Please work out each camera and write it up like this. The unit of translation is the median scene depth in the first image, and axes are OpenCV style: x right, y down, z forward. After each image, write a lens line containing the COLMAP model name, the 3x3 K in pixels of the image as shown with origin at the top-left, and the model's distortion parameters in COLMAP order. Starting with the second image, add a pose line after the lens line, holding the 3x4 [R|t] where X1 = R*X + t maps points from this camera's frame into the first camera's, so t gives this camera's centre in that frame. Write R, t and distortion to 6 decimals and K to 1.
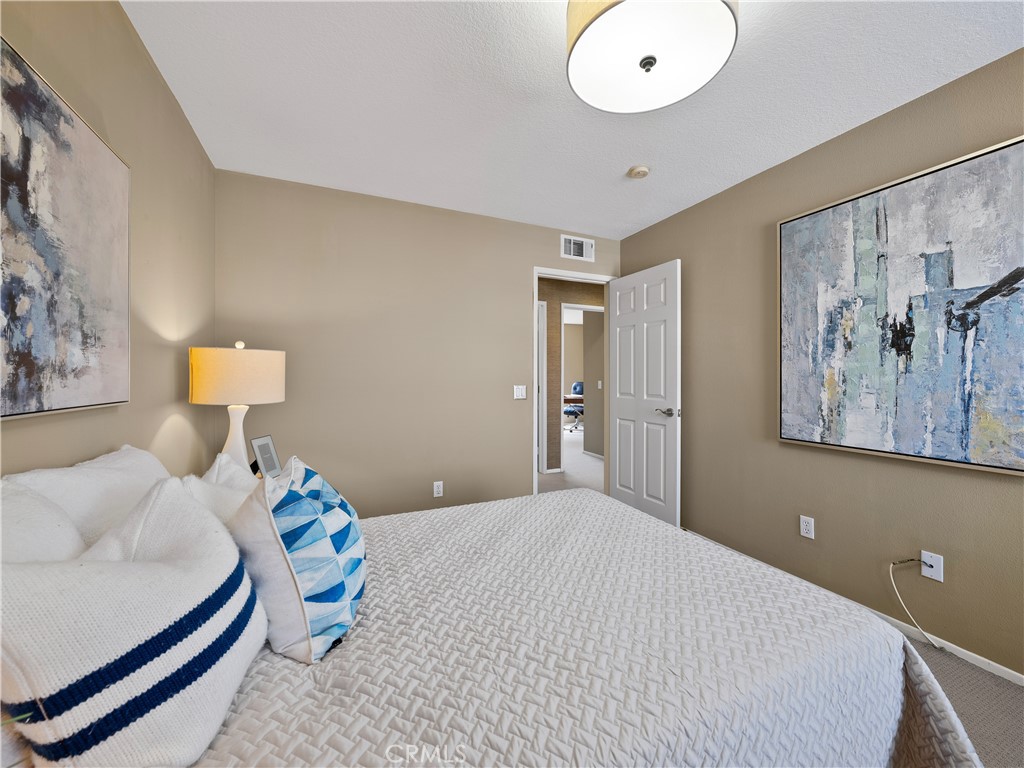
lens RADIAL K [[394.0, 0, 517.3], [0, 394.0, 385.6], [0, 0, 1]] dist [-0.006519, -0.000080]
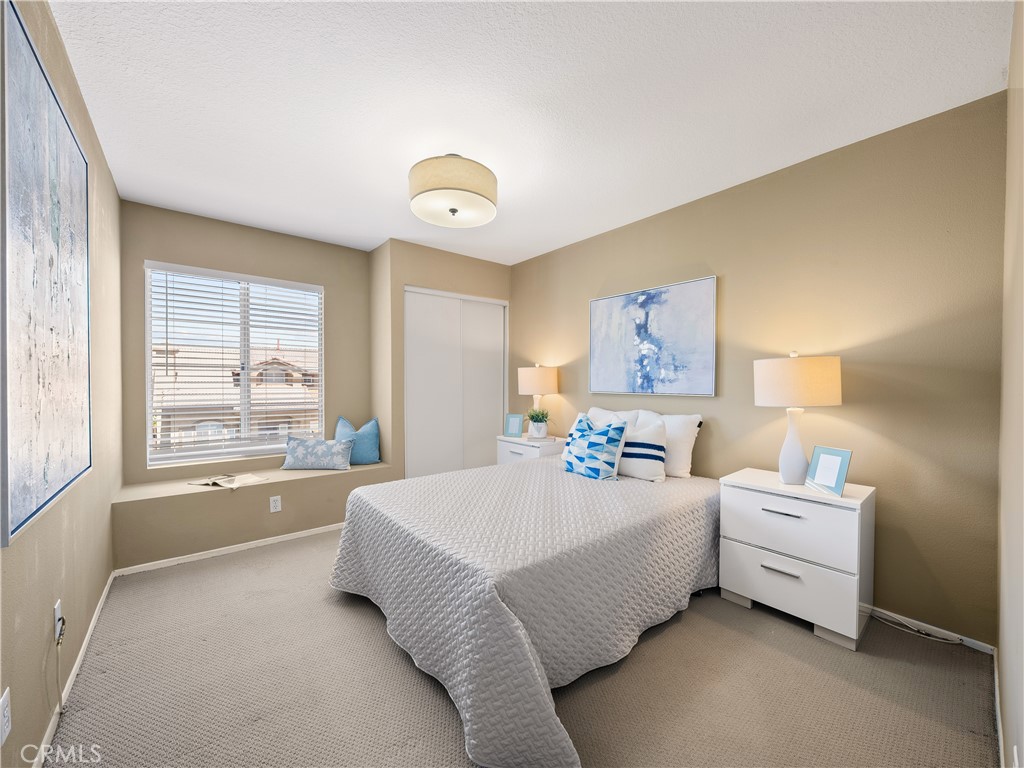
lens RADIAL K [[394.0, 0, 517.3], [0, 394.0, 385.6], [0, 0, 1]] dist [-0.006519, -0.000080]
pose [[-0.963662, 0.001987, -0.267117, 0.703443], [-0.006972, 0.999445, 0.032584, -0.093620], [0.267034, 0.033262, -0.963113, 3.757011]]
